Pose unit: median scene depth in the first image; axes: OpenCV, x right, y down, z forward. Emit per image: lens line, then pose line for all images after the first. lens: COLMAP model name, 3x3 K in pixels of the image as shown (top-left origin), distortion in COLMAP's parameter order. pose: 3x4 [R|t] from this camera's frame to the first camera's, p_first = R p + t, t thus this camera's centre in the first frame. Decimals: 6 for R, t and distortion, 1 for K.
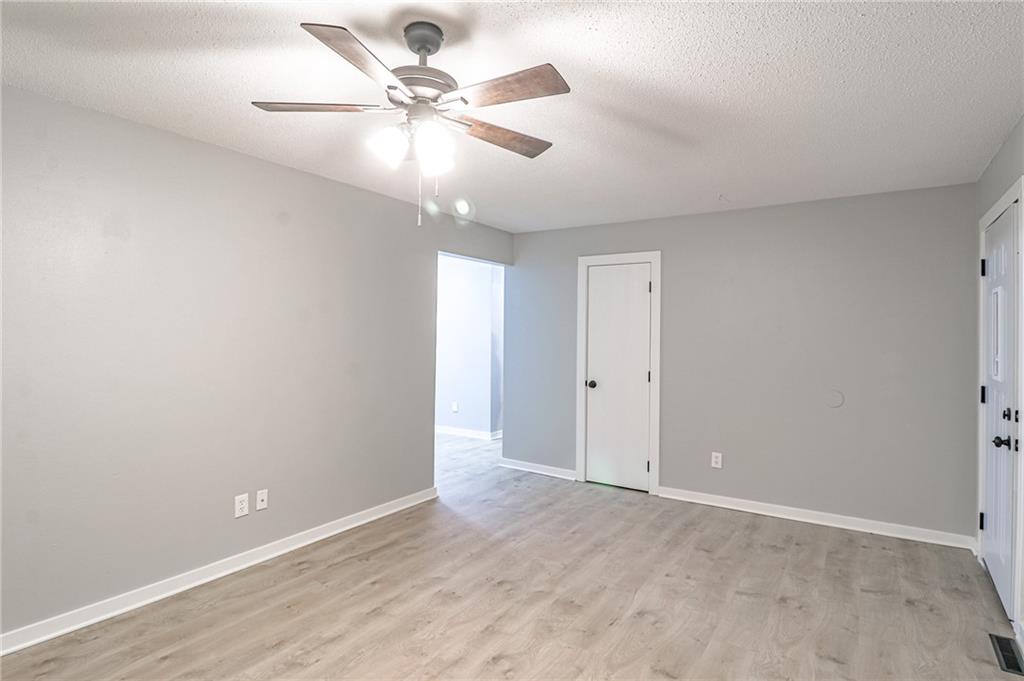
lens RADIAL K [[527.7, 0, 521.3], [0, 527.7, 323.3], [0, 0, 1]] dist [0.001606, -0.015622]
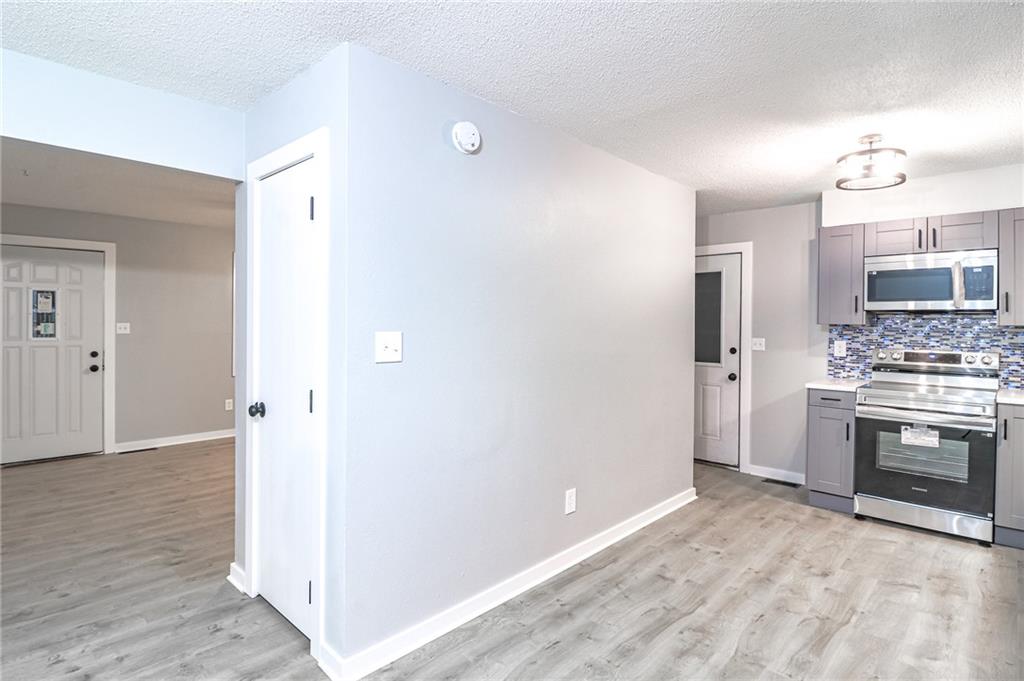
lens RADIAL K [[537.9, 0, 512.4], [0, 537.9, 324.7], [0, 0, 1]] dist [-0.001823, -0.016837]
pose [[-0.981143, -0.019524, 0.192292, -0.816493], [-0.022148, 0.999688, -0.011509, 0.037222], [-0.192008, -0.015551, -0.981270, 2.109265]]
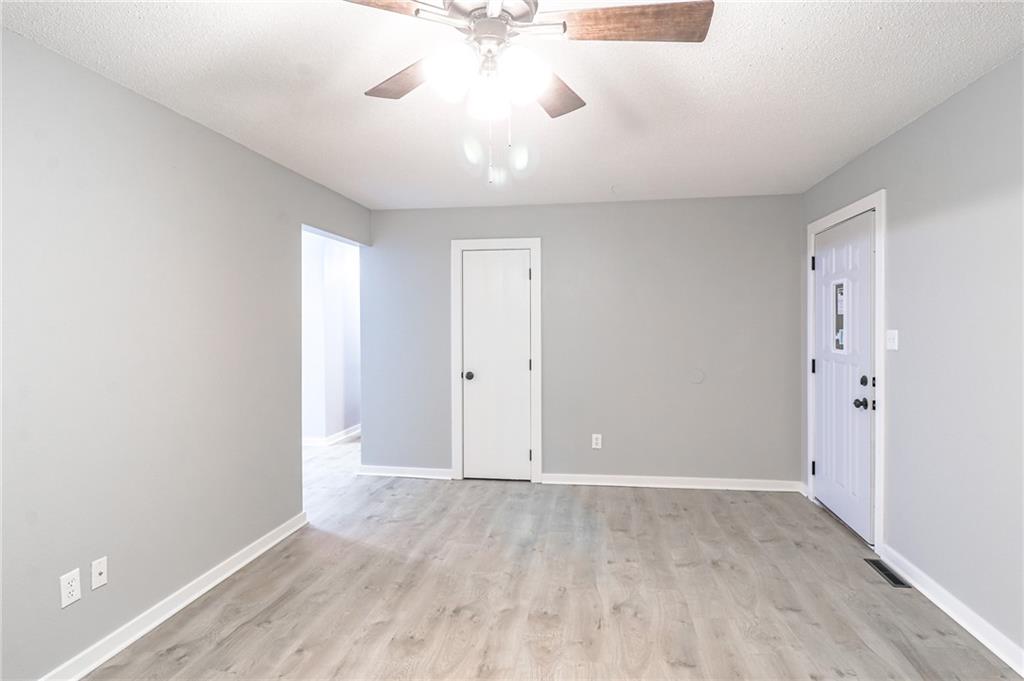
lens RADIAL K [[527.7, 0, 521.3], [0, 527.7, 323.3], [0, 0, 1]] dist [0.001606, -0.015622]
pose [[0.908327, -0.017260, 0.417905, -0.261705], [0.008258, 0.999693, 0.023340, 0.000449], [-0.418179, -0.017749, 0.908191, 0.156954]]
